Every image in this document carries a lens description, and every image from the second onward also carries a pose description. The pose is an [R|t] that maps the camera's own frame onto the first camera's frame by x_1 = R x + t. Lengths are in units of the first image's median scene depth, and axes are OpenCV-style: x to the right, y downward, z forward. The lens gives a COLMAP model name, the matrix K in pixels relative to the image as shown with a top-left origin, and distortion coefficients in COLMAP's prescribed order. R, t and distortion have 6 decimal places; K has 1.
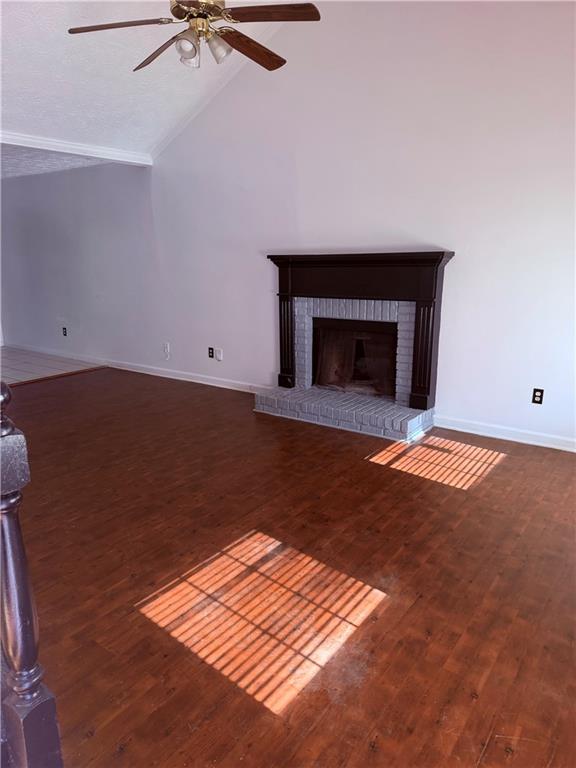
lens RADIAL K [[534.4, 0, 288.7], [0, 534.4, 385.4], [0, 0, 1]] dist [-0.007157, -0.015584]
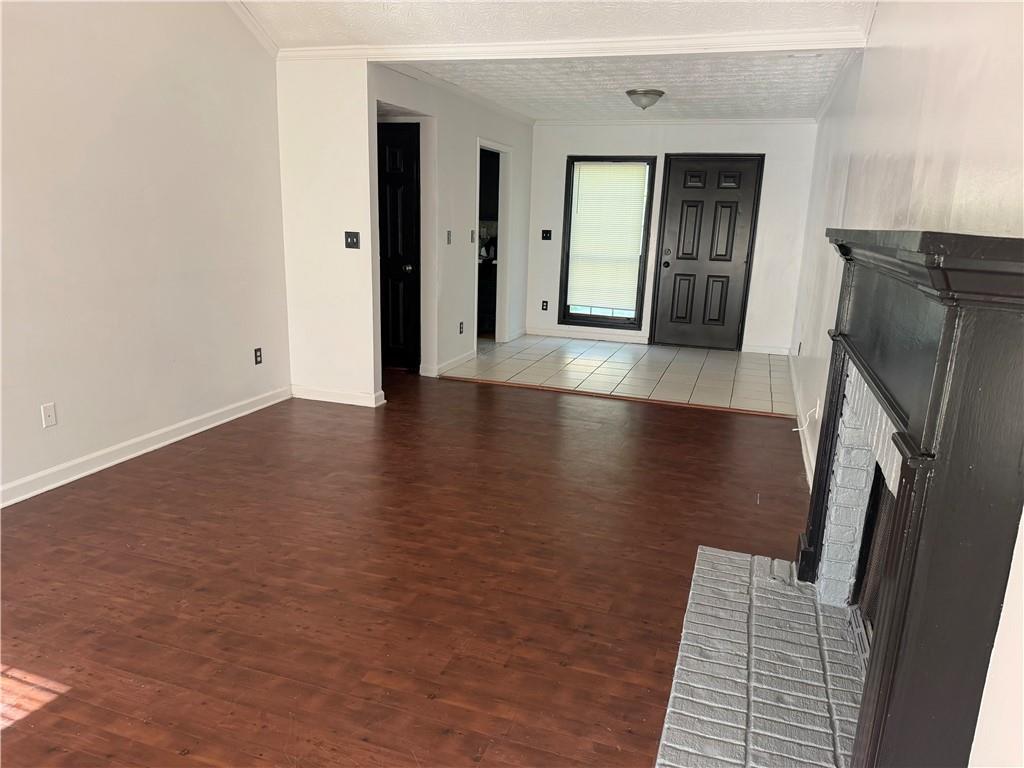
lens RADIAL K [[712.5, 0, 512.1], [0, 712.5, 381.8], [0, 0, 1]] dist [-0.007157, -0.015584]
pose [[0.283428, 0.242990, -0.927698, 0.502604], [-0.253318, 0.951977, 0.171956, -0.214455], [0.924932, 0.186266, 0.331371, 0.816647]]
